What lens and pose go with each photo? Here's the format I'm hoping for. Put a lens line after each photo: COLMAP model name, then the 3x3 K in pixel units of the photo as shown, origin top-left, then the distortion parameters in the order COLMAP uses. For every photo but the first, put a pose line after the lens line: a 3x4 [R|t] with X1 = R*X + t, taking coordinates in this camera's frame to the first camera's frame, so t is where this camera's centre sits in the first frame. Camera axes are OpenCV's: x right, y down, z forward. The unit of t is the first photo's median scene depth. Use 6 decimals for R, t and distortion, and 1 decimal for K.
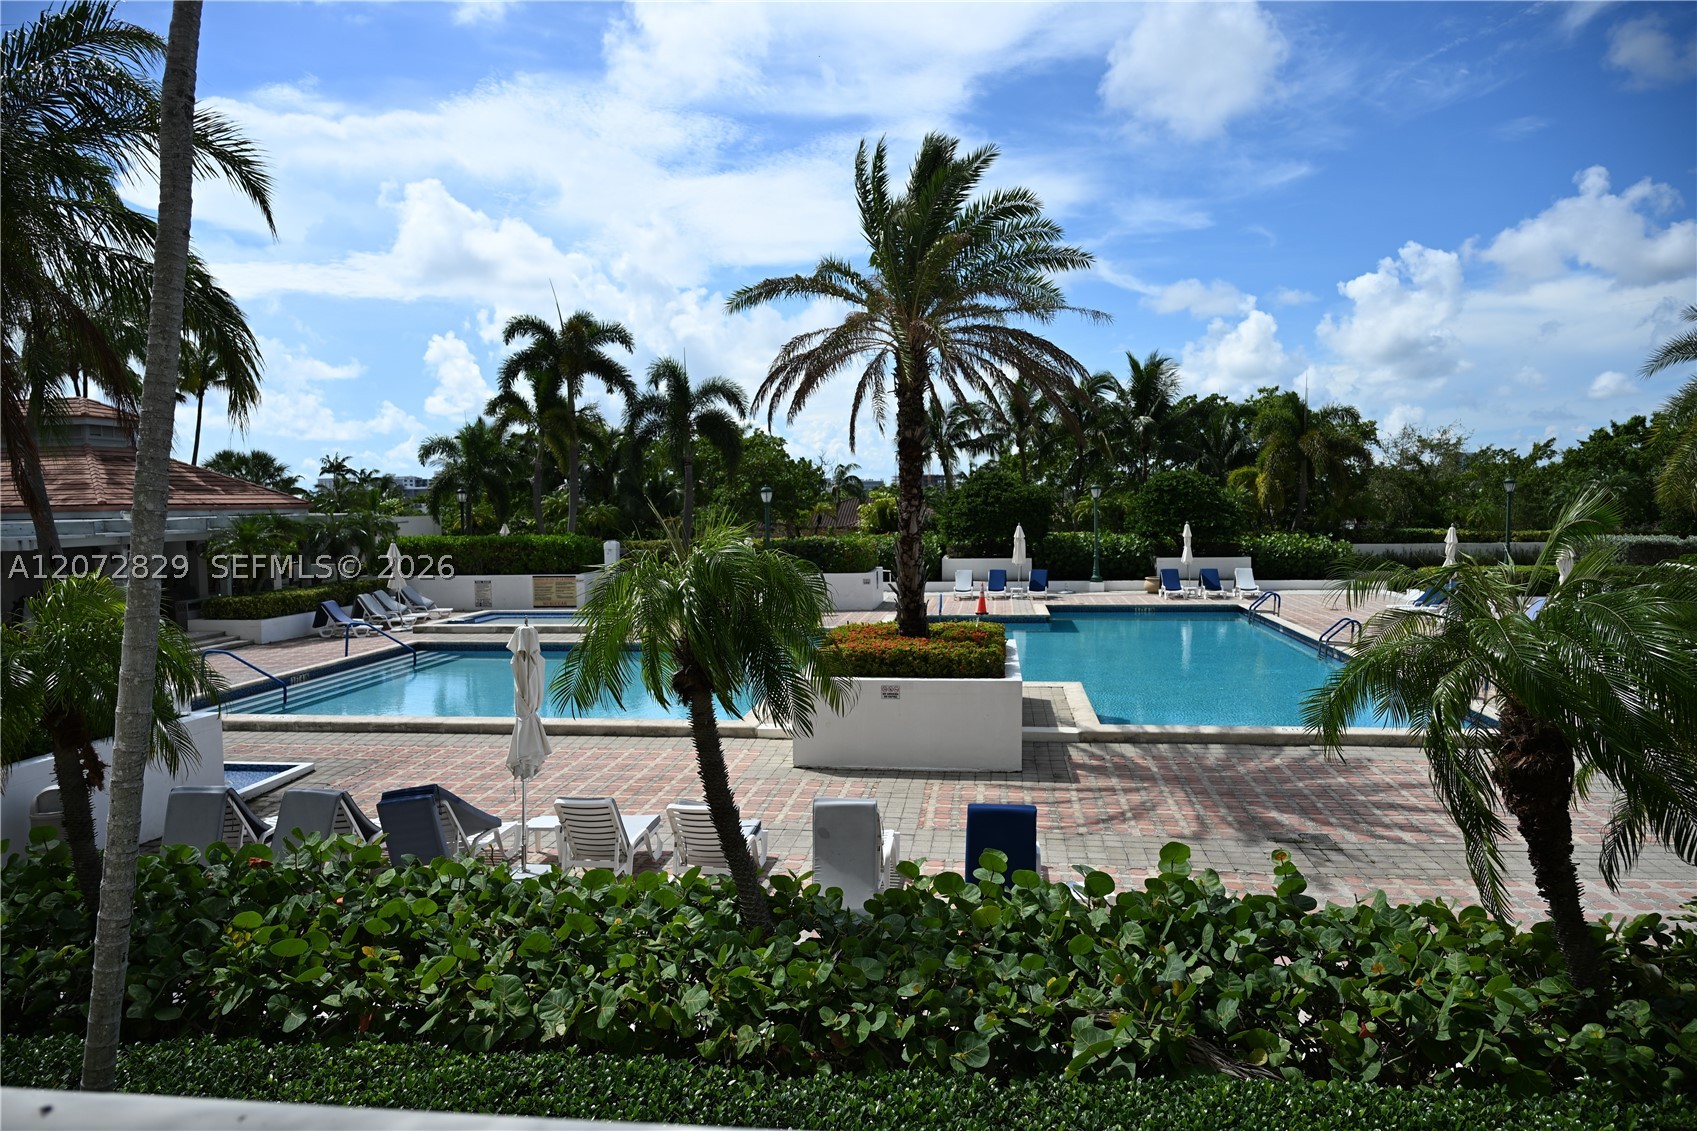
lens RADIAL K [[1119.1, 0, 852.0], [0, 1119.1, 560.4], [0, 0, 1]] dist [-0.005072, 0.000545]
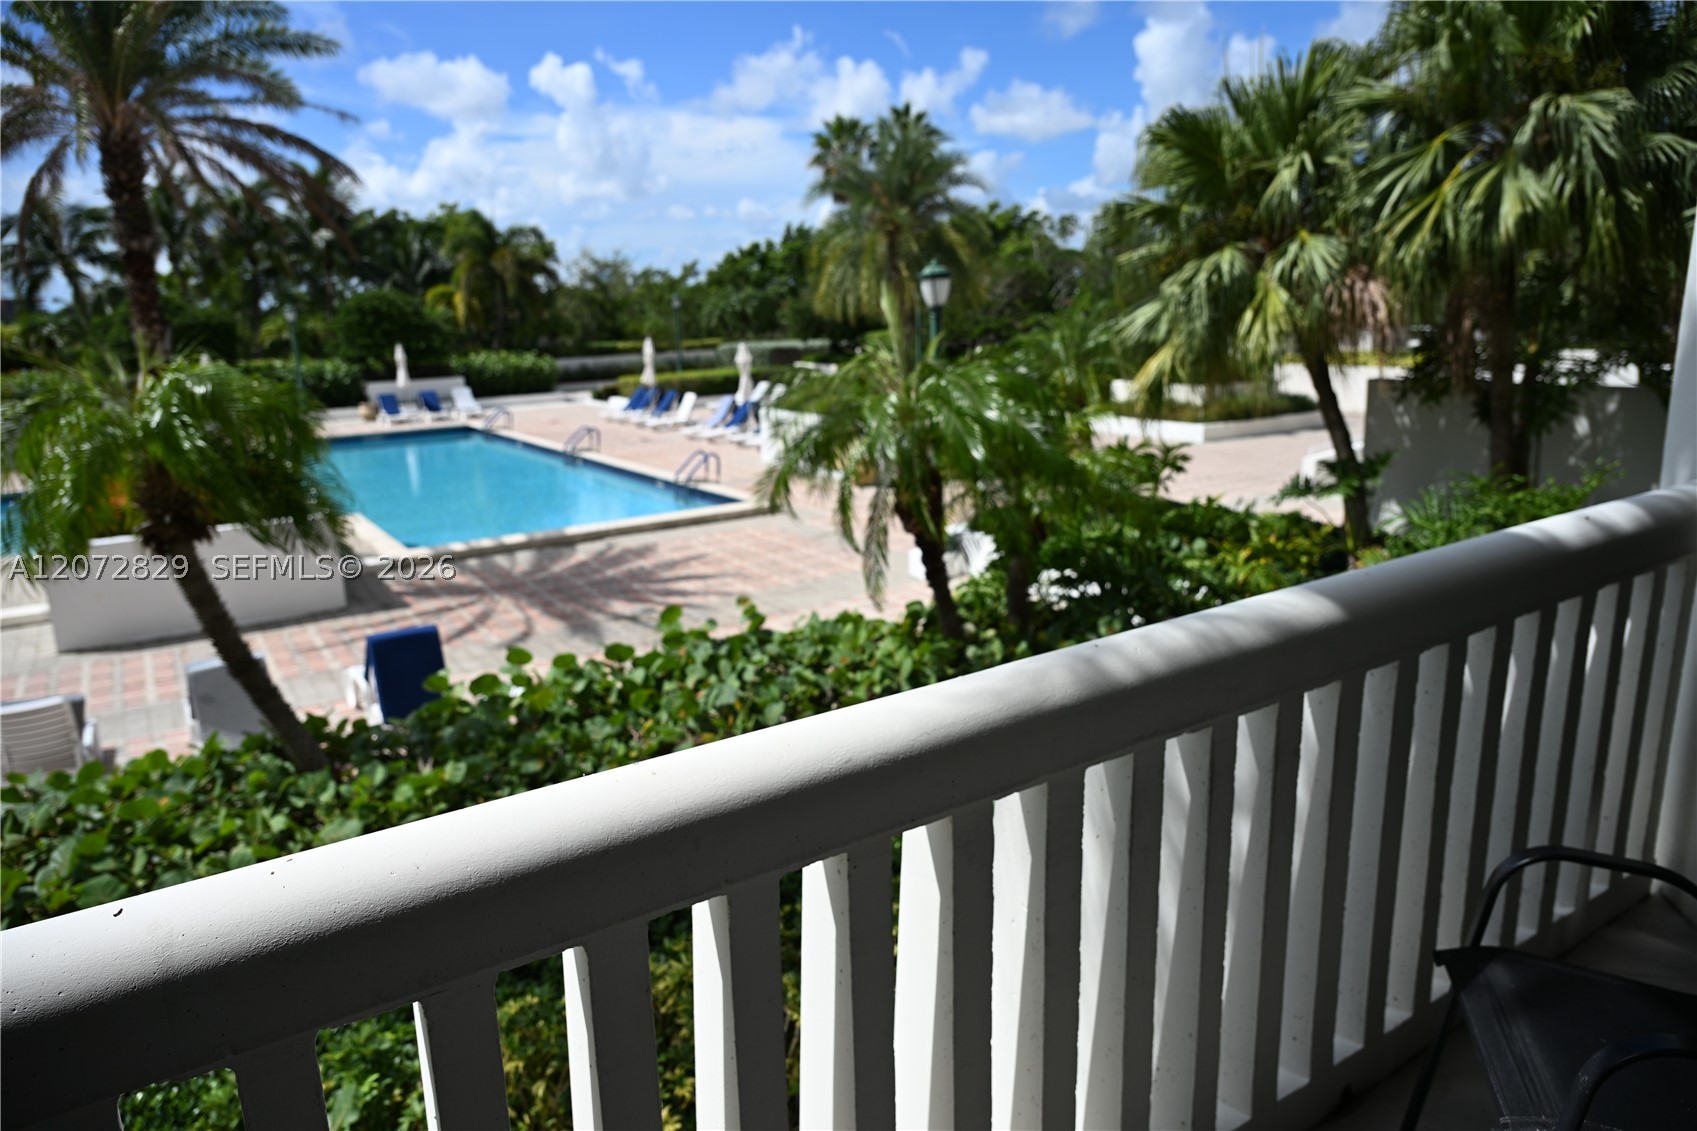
lens RADIAL K [[1119.1, 0, 841.4], [0, 1119.1, 559.3], [0, 0, 1]] dist [-0.005072, 0.000545]
pose [[0.760756, -0.156888, 0.629791, -0.048828], [0.057651, 0.982844, 0.175197, 0.001489], [-0.646472, -0.096974, 0.756749, -0.000233]]
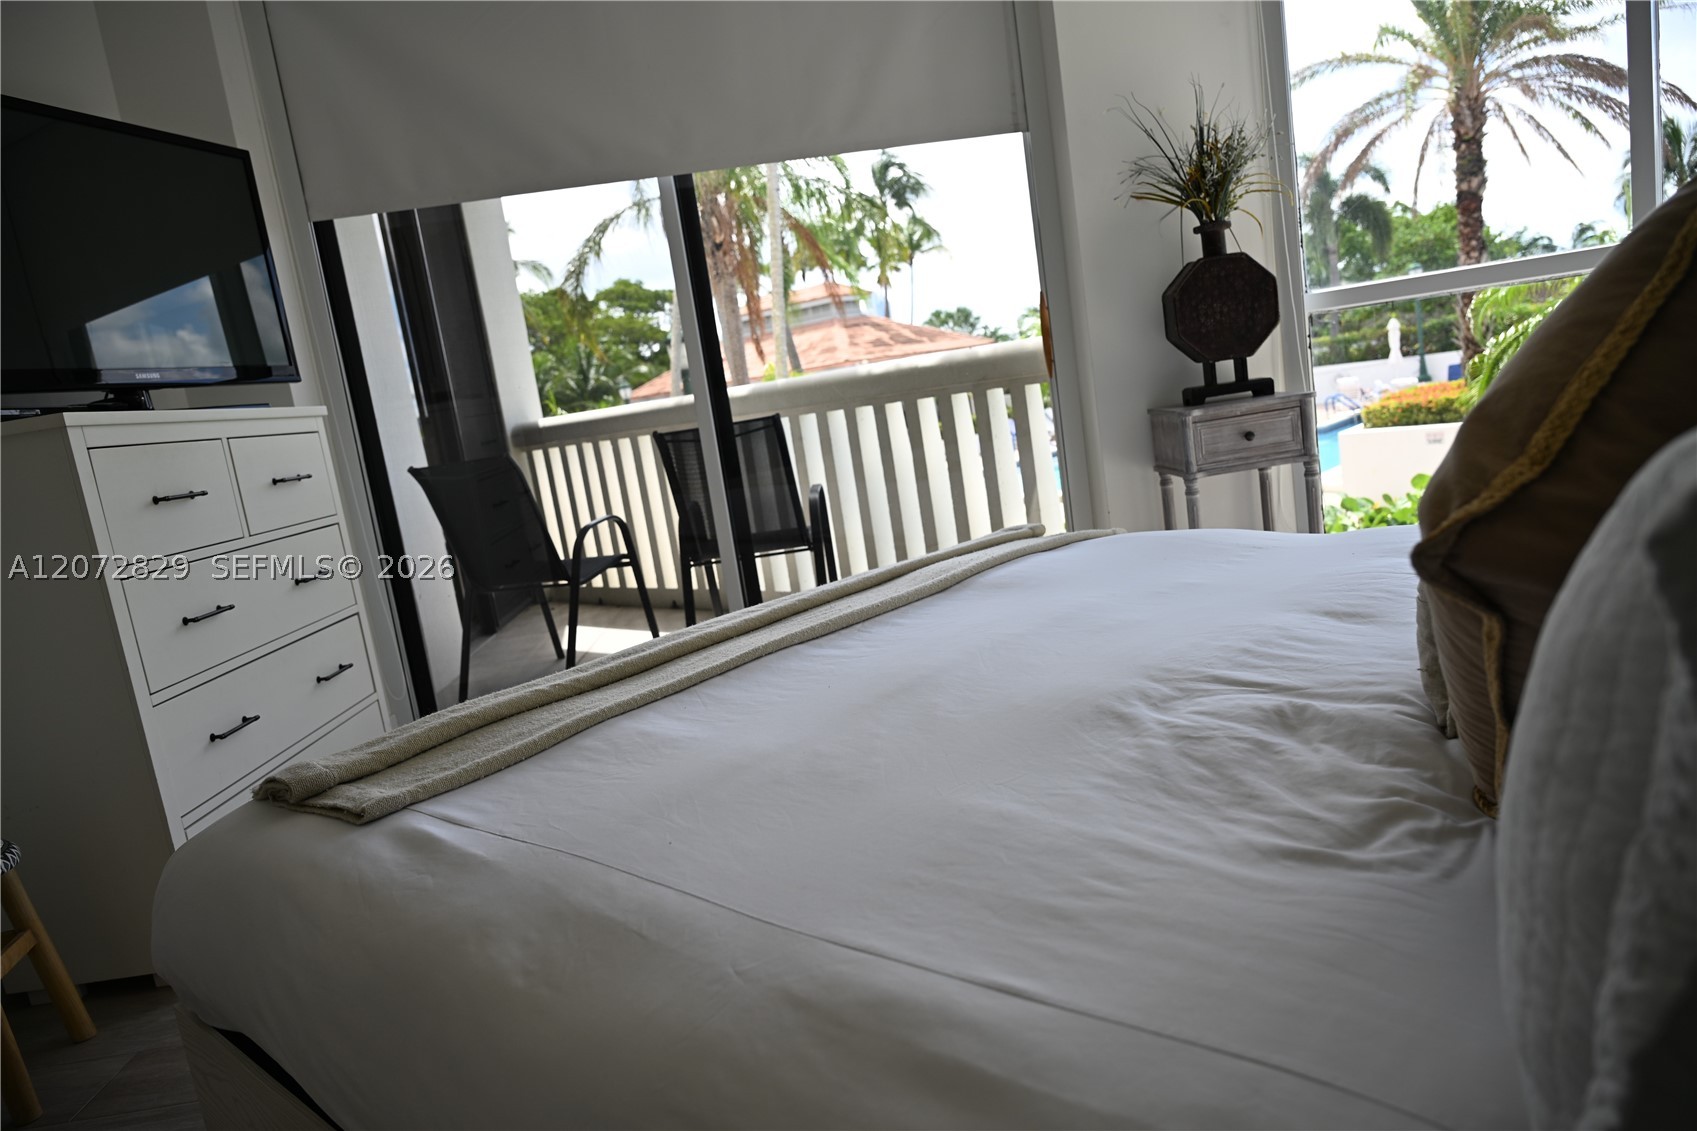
lens RADIAL K [[1119.1, 0, 848.8], [0, 1119.1, 567.4], [0, 0, 1]] dist [-0.005072, 0.000545]
pose [[0.814242, -0.010163, -0.580436, 0.073402], [0.103141, 0.986472, 0.127414, 0.016762], [0.571289, -0.163612, 0.804276, -0.077630]]
